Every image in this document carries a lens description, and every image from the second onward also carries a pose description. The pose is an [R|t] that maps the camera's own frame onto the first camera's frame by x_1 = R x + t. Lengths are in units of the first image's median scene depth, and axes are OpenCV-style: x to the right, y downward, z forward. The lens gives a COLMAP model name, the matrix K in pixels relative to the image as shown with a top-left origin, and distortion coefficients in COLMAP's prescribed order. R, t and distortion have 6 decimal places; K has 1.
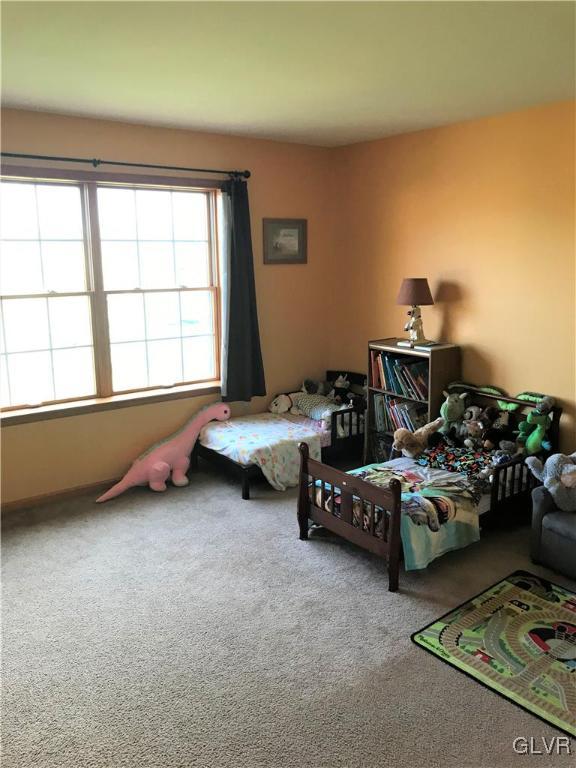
lens RADIAL K [[629.9, 0, 289.6], [0, 629.9, 375.0], [0, 0, 1]] dist [0.022764, -0.010415]
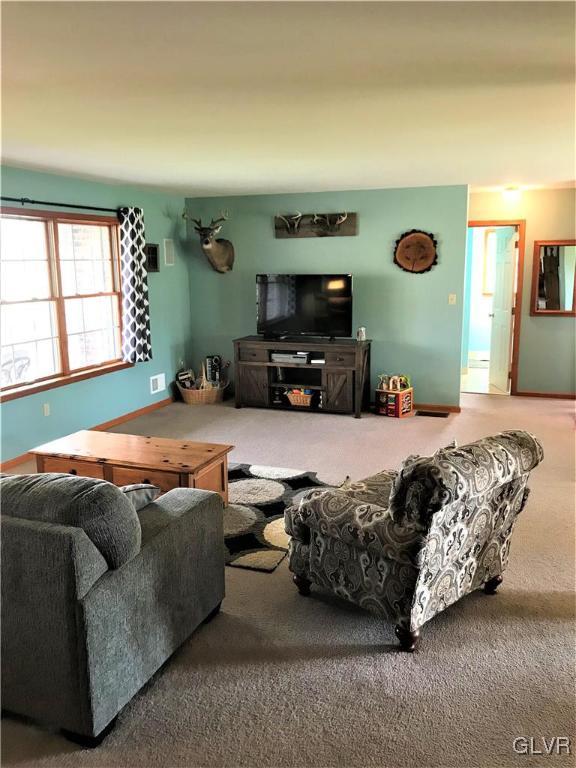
lens RADIAL K [[629.9, 0, 289.6], [0, 629.9, 375.0], [0, 0, 1]] dist [0.022764, -0.010415]
pose [[0.854285, -0.105595, 0.508967, -0.588257], [0.118486, 0.992930, 0.007128, 0.084025], [-0.506121, 0.054216, 0.860756, -0.421992]]
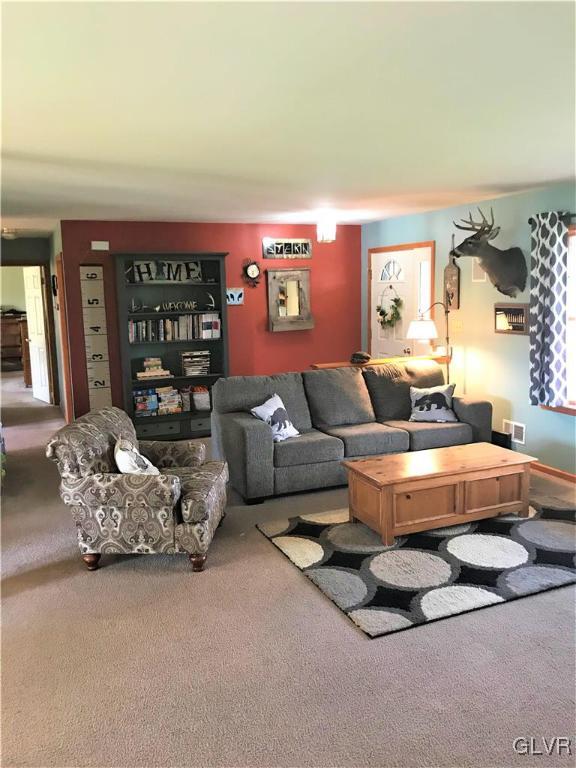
lens RADIAL K [[629.9, 0, 289.6], [0, 629.9, 375.0], [0, 0, 1]] dist [0.022764, -0.010415]
pose [[-0.255712, 0.149070, -0.955191, 2.584606], [-0.173725, 0.964871, 0.197088, -0.409286], [0.951016, 0.216338, -0.220832, 1.877688]]
